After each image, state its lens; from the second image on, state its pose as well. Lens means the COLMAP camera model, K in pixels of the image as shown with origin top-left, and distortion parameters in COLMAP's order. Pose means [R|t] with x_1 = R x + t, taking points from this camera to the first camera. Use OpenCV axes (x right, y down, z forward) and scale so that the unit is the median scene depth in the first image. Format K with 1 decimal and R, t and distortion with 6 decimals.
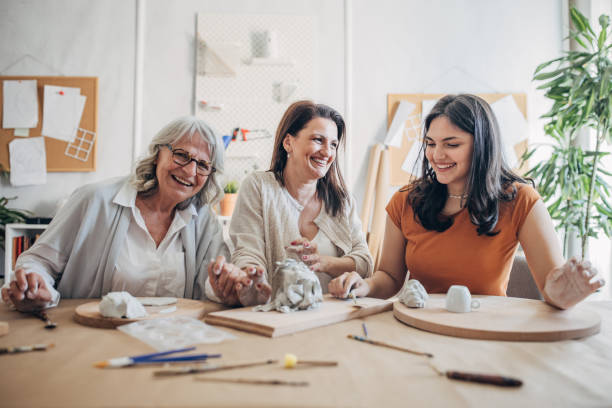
lens RADIAL K [[730.4, 0, 306.0], [0, 730.4, 204.0], [0, 0, 1]] dist [0.000658, -0.028410]
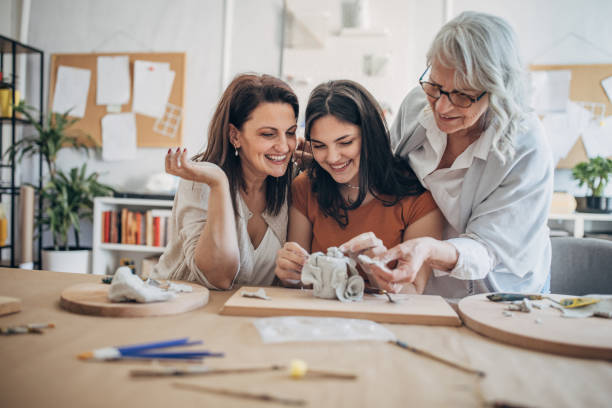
lens RADIAL K [[695.8, 0, 275.1], [0, 695.8, 223.2], [0, 0, 1]] dist [0.003378, -0.006103]
pose [[0.976072, 0.034027, -0.214770, 0.046235], [-0.022855, 0.998264, 0.054290, 0.004322], [0.216245, -0.048082, 0.975155, 0.098512]]
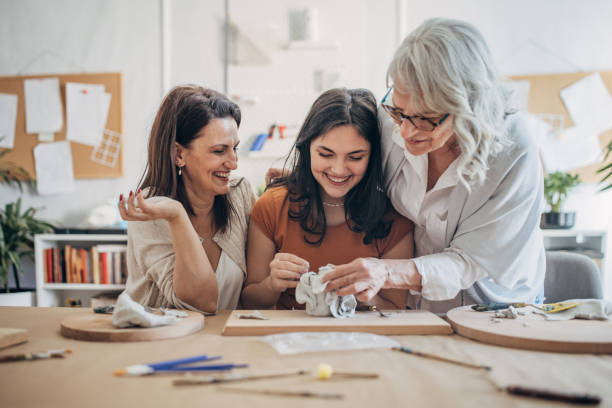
lens RADIAL K [[763.7, 0, 240.2], [0, 763.7, 346.4], [0, 0, 1]] dist [-0.002425, -0.004738]
pose [[0.989119, 0.008328, -0.146881, 0.005454], [0.015917, 0.986478, 0.163118, 0.012459], [0.146254, -0.163681, 0.975612, 0.033318]]
